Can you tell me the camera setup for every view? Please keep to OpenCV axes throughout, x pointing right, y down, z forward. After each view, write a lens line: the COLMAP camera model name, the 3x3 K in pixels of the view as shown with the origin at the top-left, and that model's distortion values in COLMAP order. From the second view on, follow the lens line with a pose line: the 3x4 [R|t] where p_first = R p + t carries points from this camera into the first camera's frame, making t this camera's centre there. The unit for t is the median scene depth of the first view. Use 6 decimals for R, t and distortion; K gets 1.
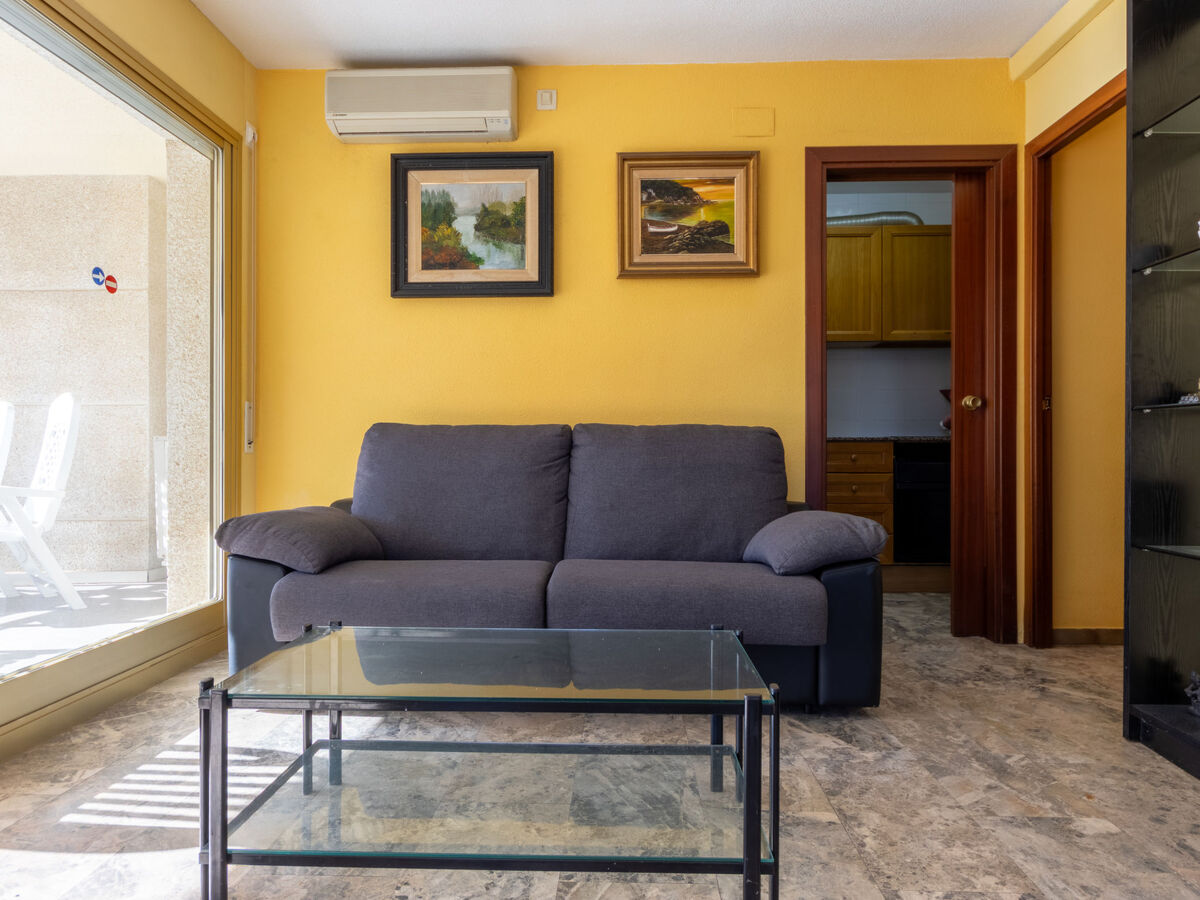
lens RADIAL K [[748.9, 0, 600.0], [0, 748.9, 450.0], [0, 0, 1]] dist [0.001197, -0.000849]
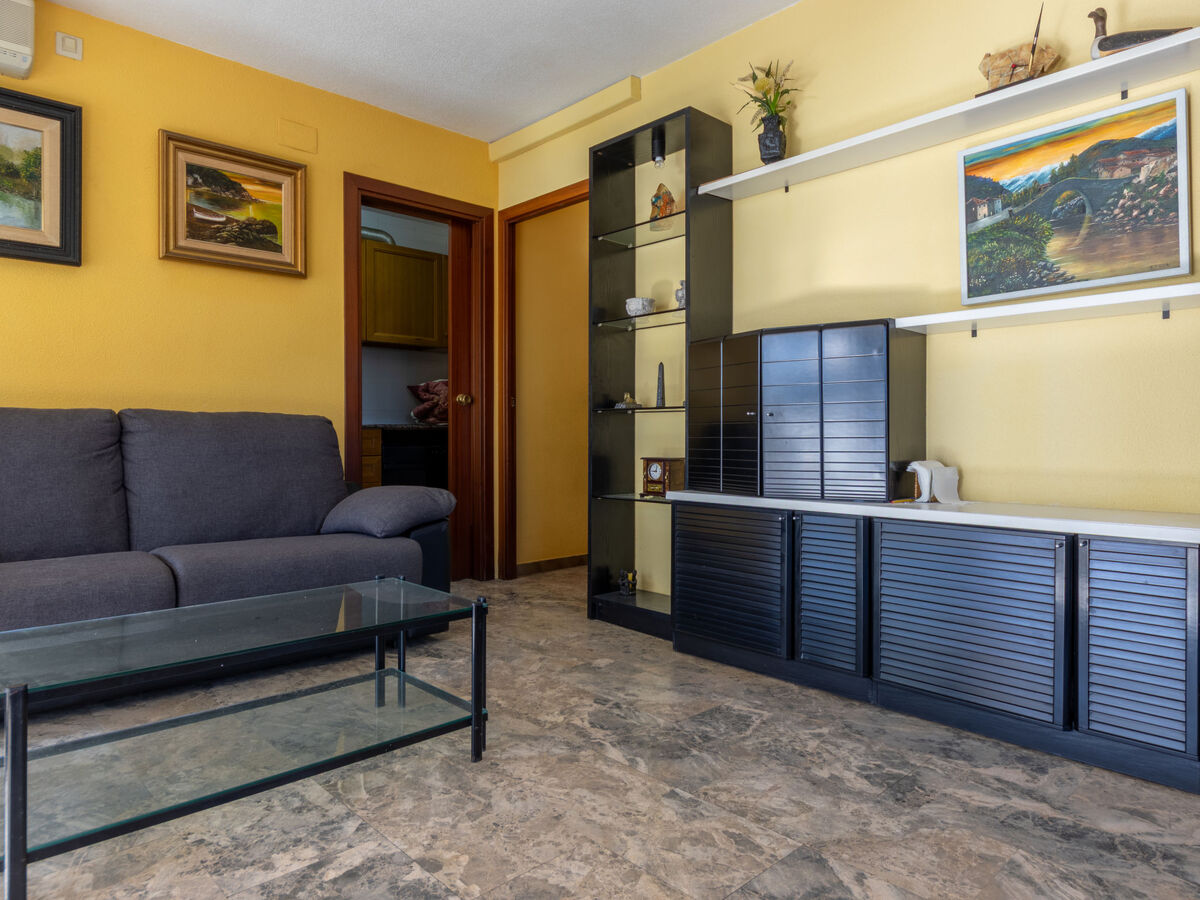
lens RADIAL K [[742.7, 0, 599.9], [0, 742.7, 443.3], [0, 0, 1]] dist [-0.003156, -0.002538]
pose [[0.705688, -0.007539, 0.708482, -0.257842], [0.000236, 0.999946, 0.010406, -0.000969], [-0.708522, -0.007176, 0.705652, -0.079391]]
